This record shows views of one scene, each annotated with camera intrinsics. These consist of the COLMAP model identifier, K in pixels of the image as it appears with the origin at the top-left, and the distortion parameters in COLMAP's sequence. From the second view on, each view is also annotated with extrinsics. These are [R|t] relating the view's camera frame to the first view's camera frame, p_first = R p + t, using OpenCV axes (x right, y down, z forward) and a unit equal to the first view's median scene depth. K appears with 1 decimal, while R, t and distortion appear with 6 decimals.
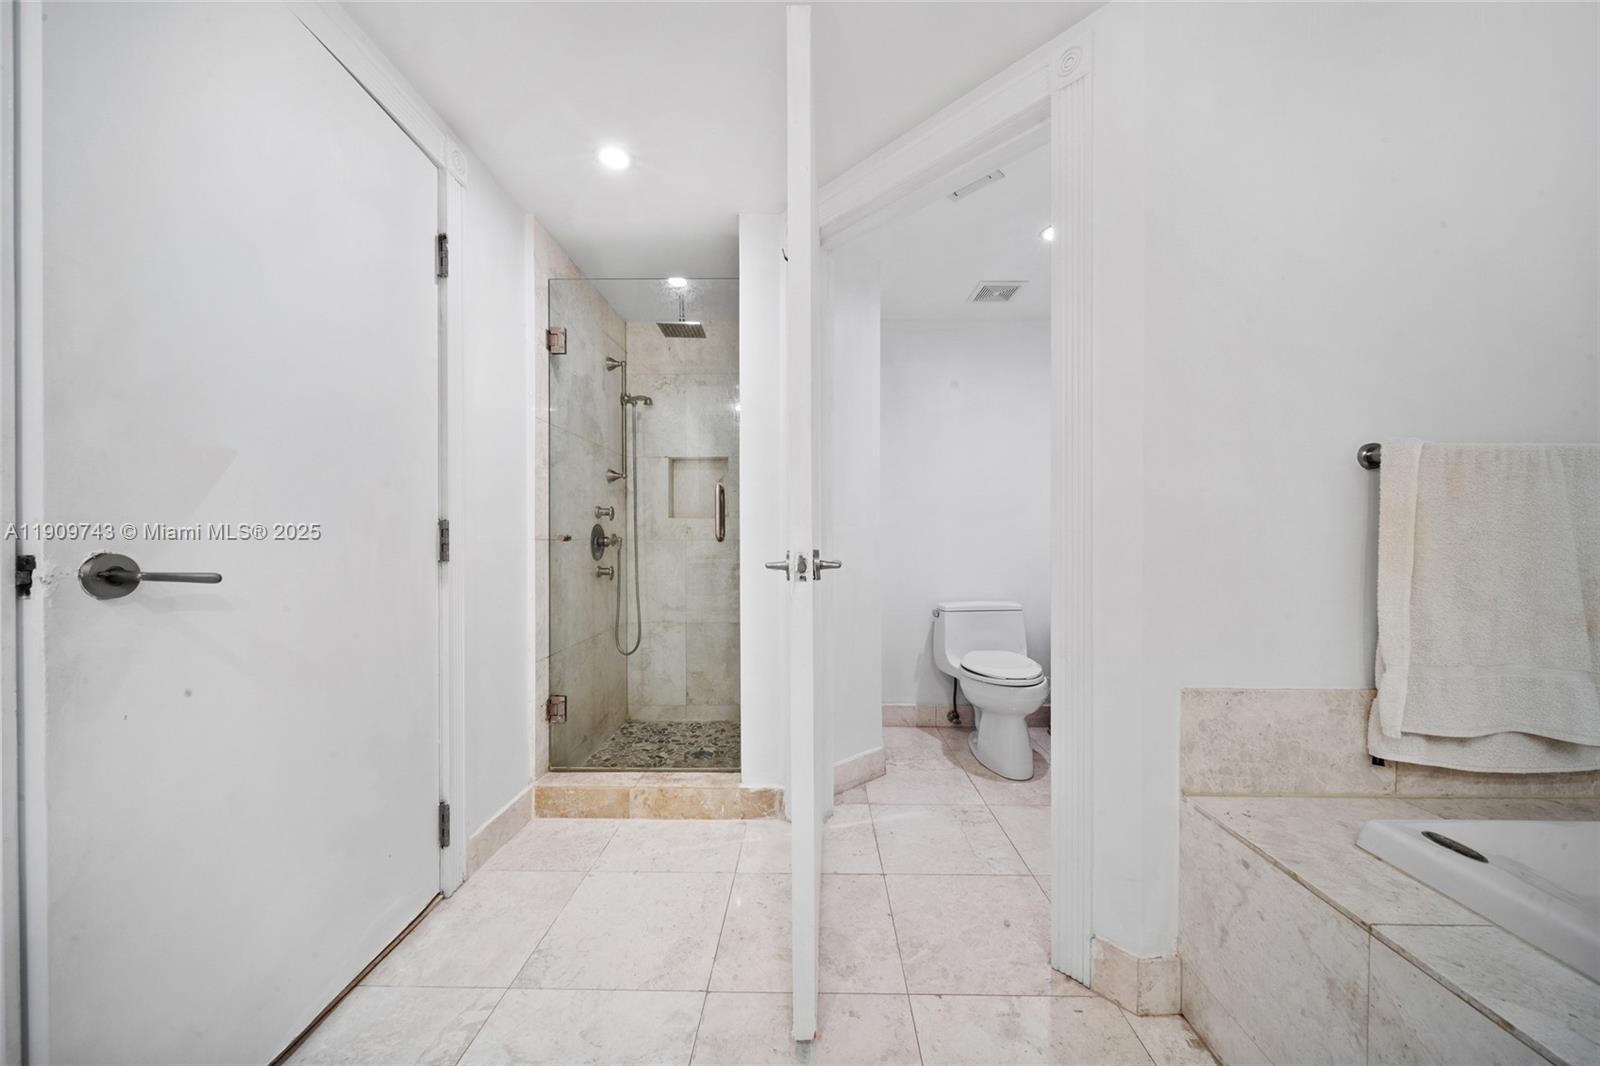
lens RADIAL K [[561.8, 0, 804.0], [0, 561.8, 531.9], [0, 0, 1]] dist [0.000110, -0.000076]
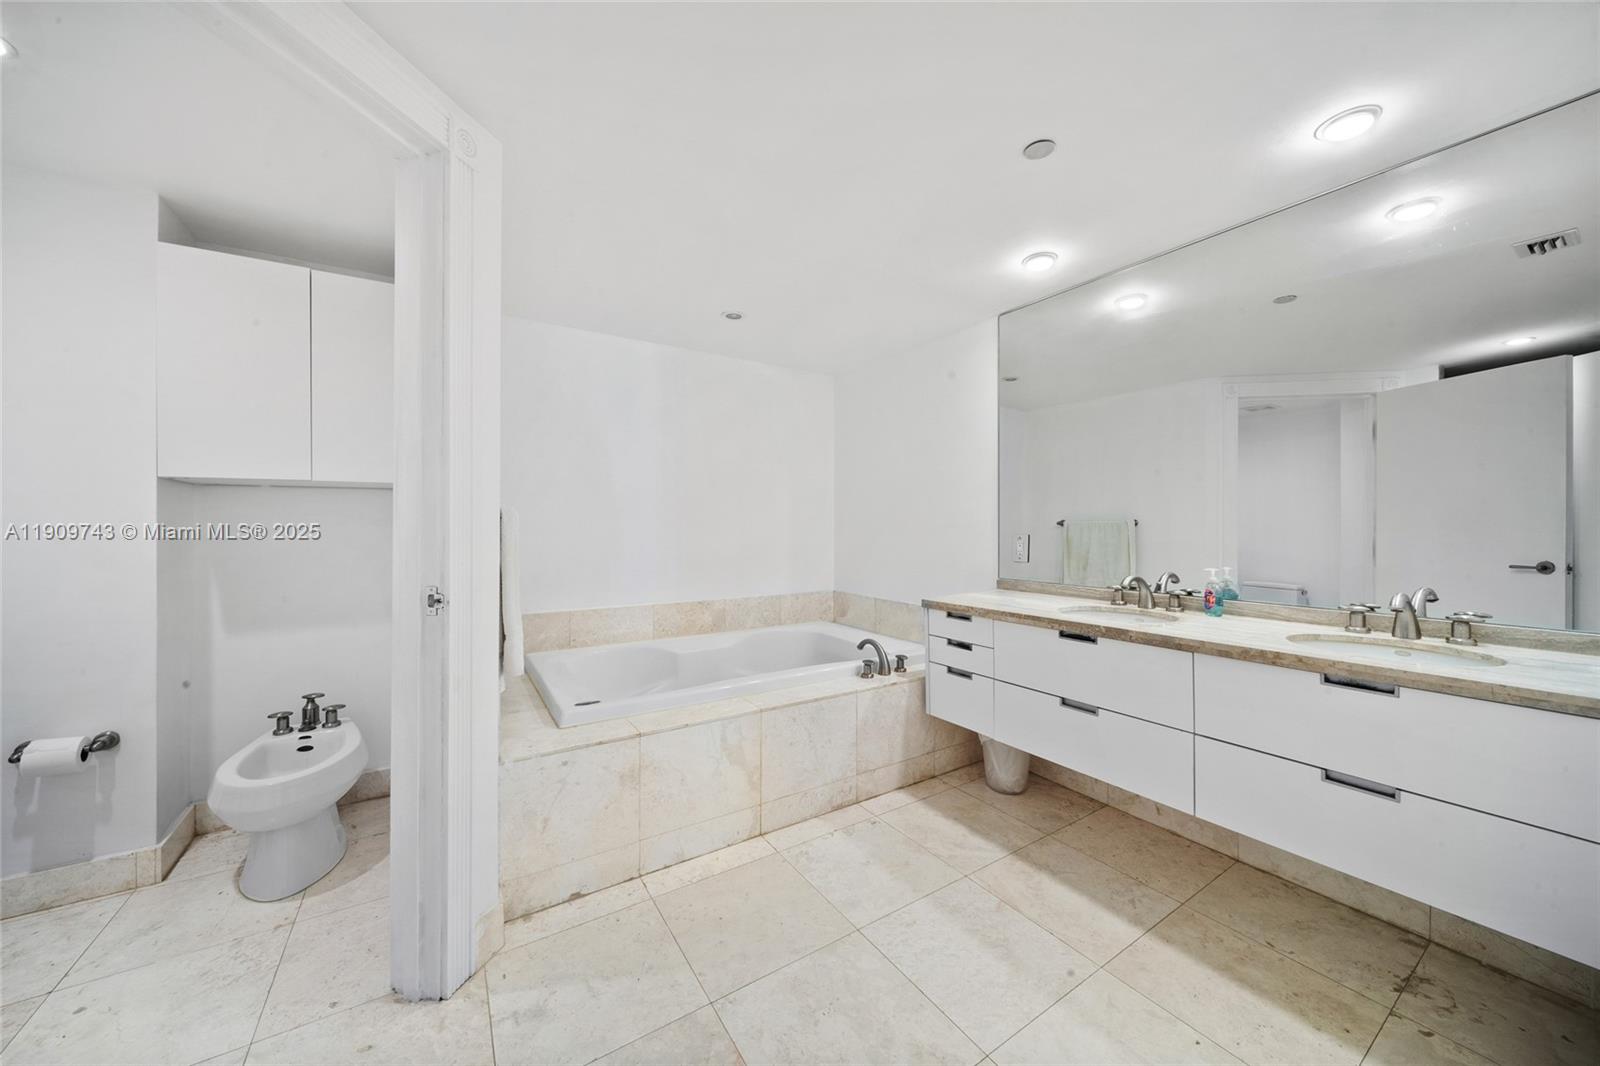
lens RADIAL K [[561.8, 0, 804.0], [0, 561.8, 531.9], [0, 0, 1]] dist [0.000110, -0.000076]
pose [[-0.550765, -0.016790, 0.834491, -0.861581], [0.002486, 0.999760, 0.021756, -0.116169], [-0.834657, 0.014057, -0.550591, 1.140835]]
